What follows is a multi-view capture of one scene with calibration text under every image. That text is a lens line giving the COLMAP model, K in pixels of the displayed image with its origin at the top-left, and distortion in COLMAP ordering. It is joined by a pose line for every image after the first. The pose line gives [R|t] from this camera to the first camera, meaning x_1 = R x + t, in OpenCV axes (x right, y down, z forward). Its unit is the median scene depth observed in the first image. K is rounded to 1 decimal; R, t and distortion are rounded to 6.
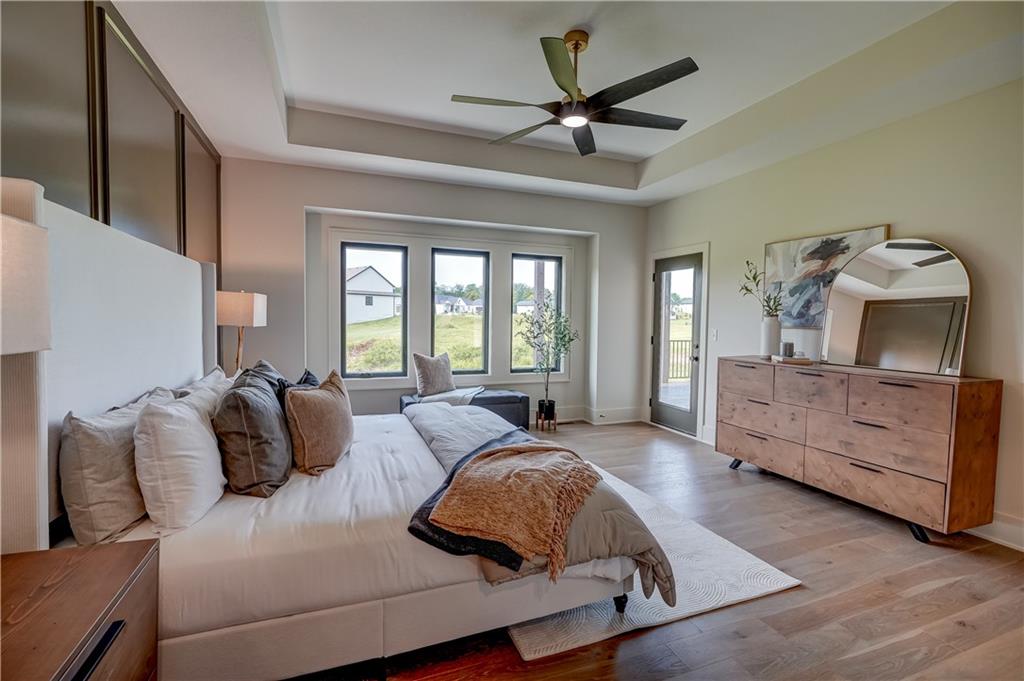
lens RADIAL K [[461.3, 0, 512.7], [0, 461.3, 341.5], [0, 0, 1]] dist [-0.009805, 0.004827]
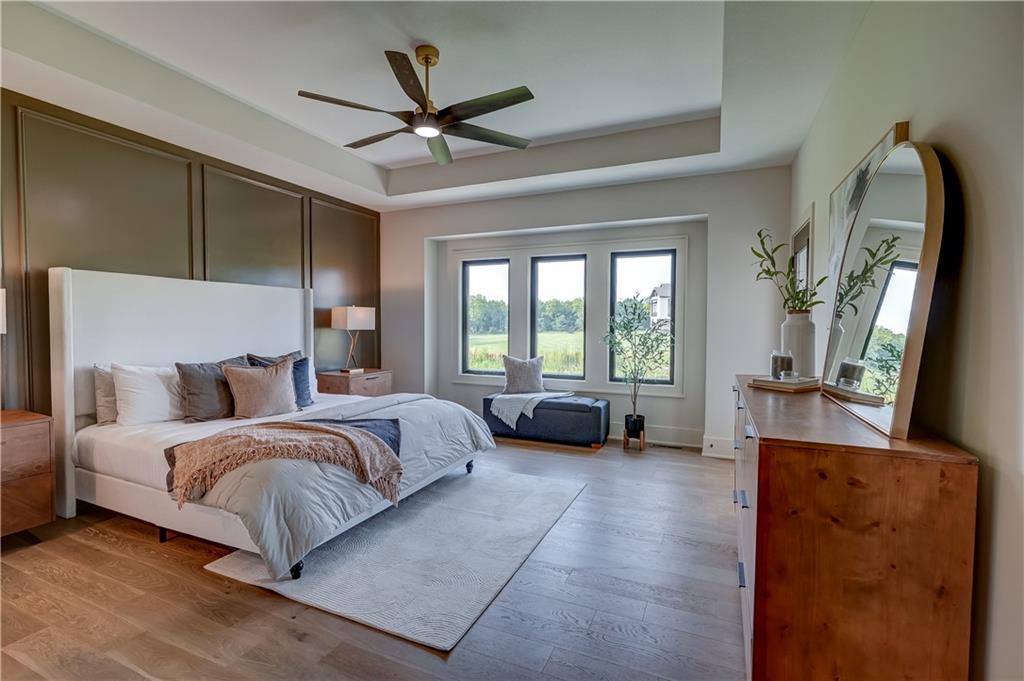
lens RADIAL K [[461.3, 0, 508.3], [0, 461.3, 339.3], [0, 0, 1]] dist [-0.009805, 0.004827]
pose [[0.703018, 0.013894, -0.711037, 0.554486], [-0.028469, 0.999558, -0.008615, -0.002720], [0.710602, 0.026299, 0.703102, 0.222132]]
